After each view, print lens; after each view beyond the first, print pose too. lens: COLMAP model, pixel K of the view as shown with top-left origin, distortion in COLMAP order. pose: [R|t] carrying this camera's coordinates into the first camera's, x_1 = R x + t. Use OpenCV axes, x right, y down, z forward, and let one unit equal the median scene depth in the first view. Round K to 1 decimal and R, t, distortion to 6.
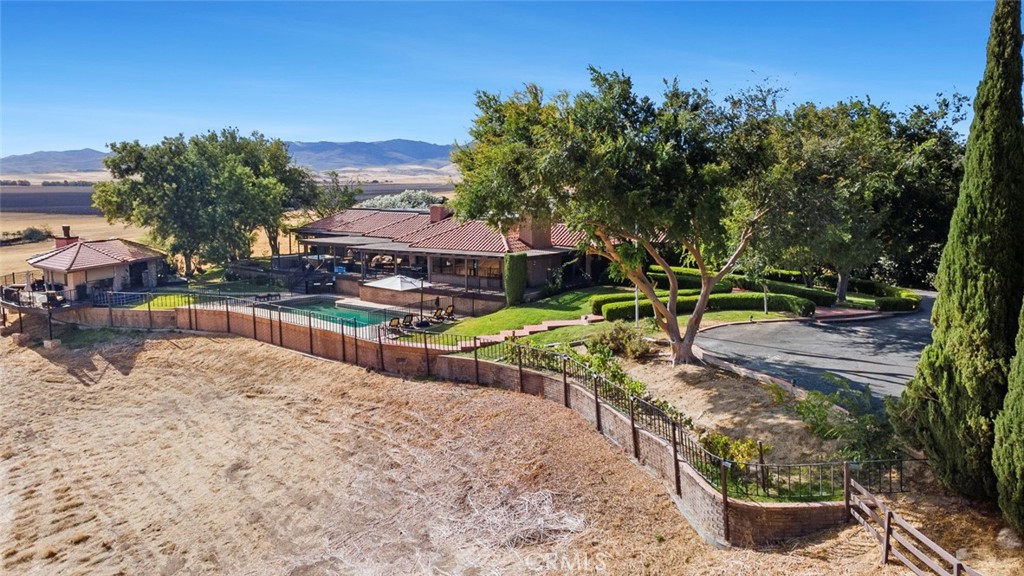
lens RADIAL K [[749.2, 0, 512.0], [0, 749.2, 288.0], [0, 0, 1]] dist [0.043109, 0.002333]
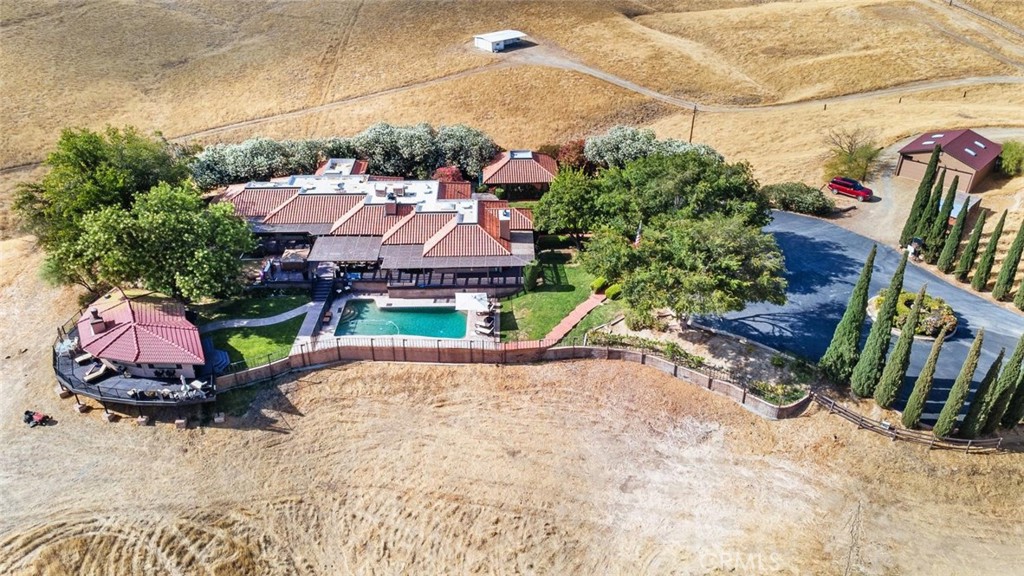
lens RADIAL K [[749.2, 0, 512.0], [0, 749.2, 288.0], [0, 0, 1]] dist [0.043109, 0.002333]
pose [[0.780829, -0.320917, 0.536021, -0.899638], [0.077867, 0.901285, 0.426172, -0.678664], [-0.619873, -0.291029, 0.728738, -0.176718]]
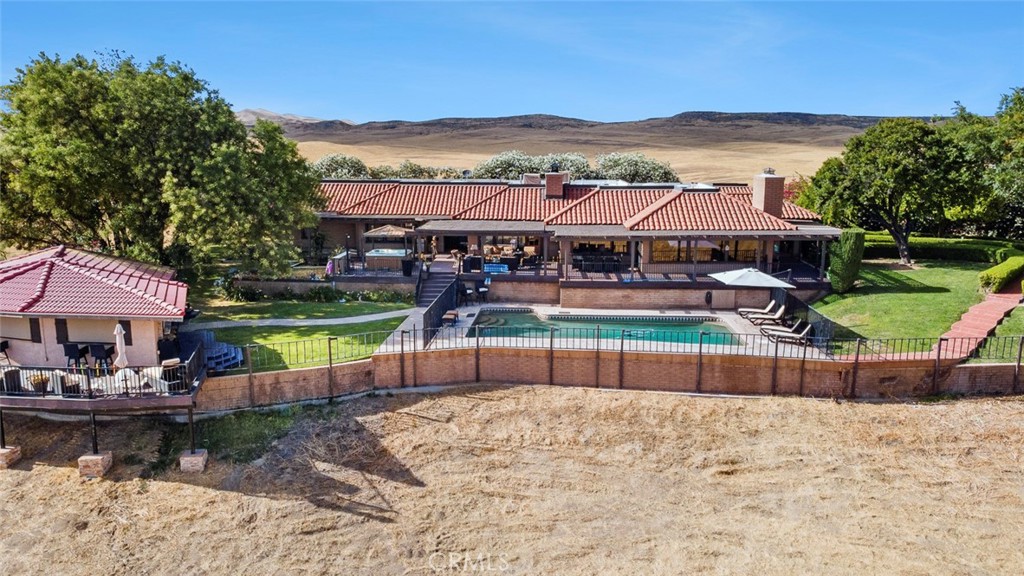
lens RADIAL K [[749.2, 0, 512.0], [0, 749.2, 288.0], [0, 0, 1]] dist [0.043109, 0.002333]
pose [[0.823168, -0.097584, 0.559349, -0.758804], [0.072939, 0.995132, 0.066270, -0.063931], [-0.563093, -0.013753, 0.826279, 0.506514]]
